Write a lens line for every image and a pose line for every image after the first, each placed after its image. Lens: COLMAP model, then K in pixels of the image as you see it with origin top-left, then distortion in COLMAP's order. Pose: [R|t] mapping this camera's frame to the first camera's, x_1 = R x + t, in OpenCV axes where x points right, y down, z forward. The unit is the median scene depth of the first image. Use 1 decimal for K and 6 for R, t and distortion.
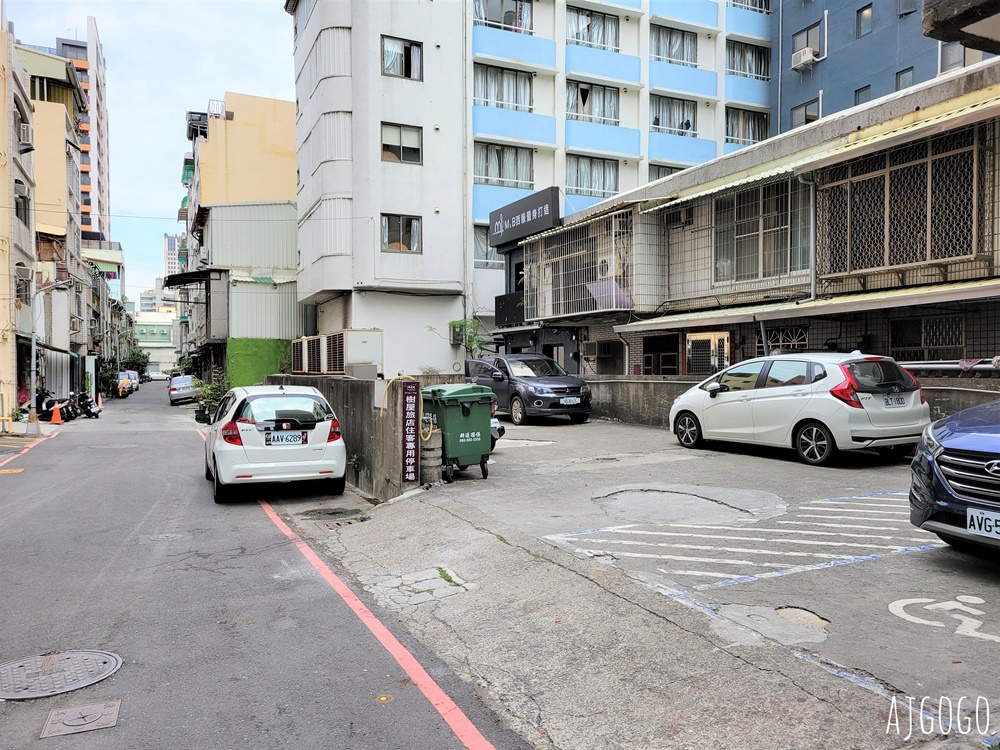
lens RADIAL K [[752.8, 0, 506.0], [0, 752.8, 360.6], [0, 0, 1]] dist [0.002152, -0.001791]
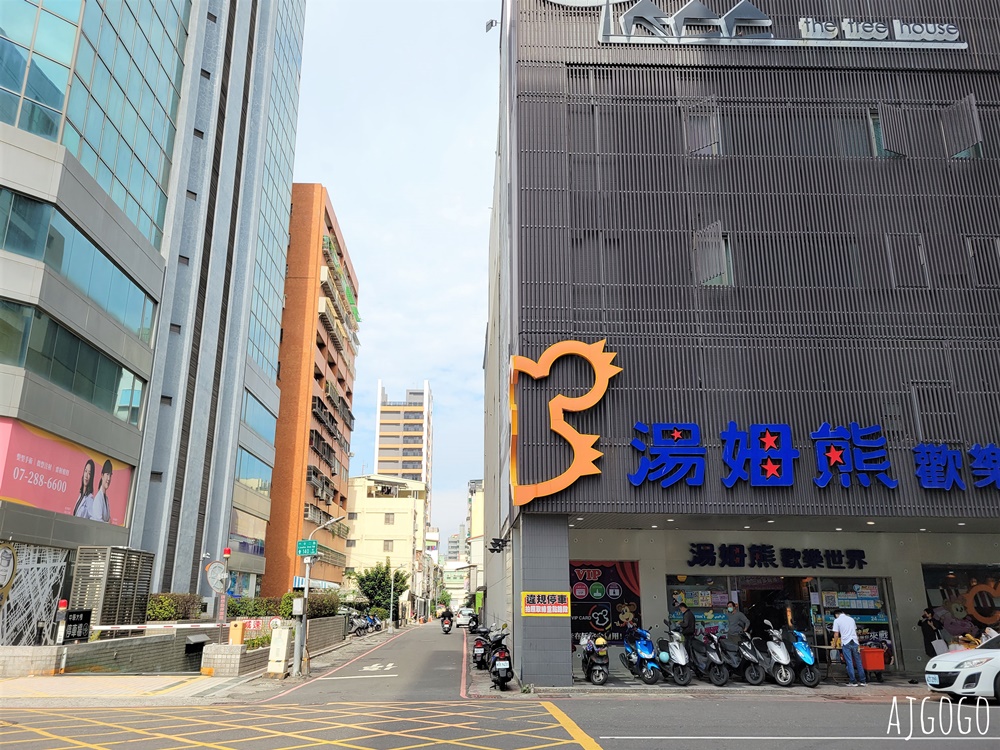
lens RADIAL K [[752.8, 0, 506.0], [0, 752.8, 360.6], [0, 0, 1]] dist [0.002152, -0.001791]
pose [[0.929821, -0.101490, -0.353741, 0.320074], [-0.008435, 0.955091, -0.296193, -0.010889], [0.367915, 0.278390, 0.887208, -0.658079]]
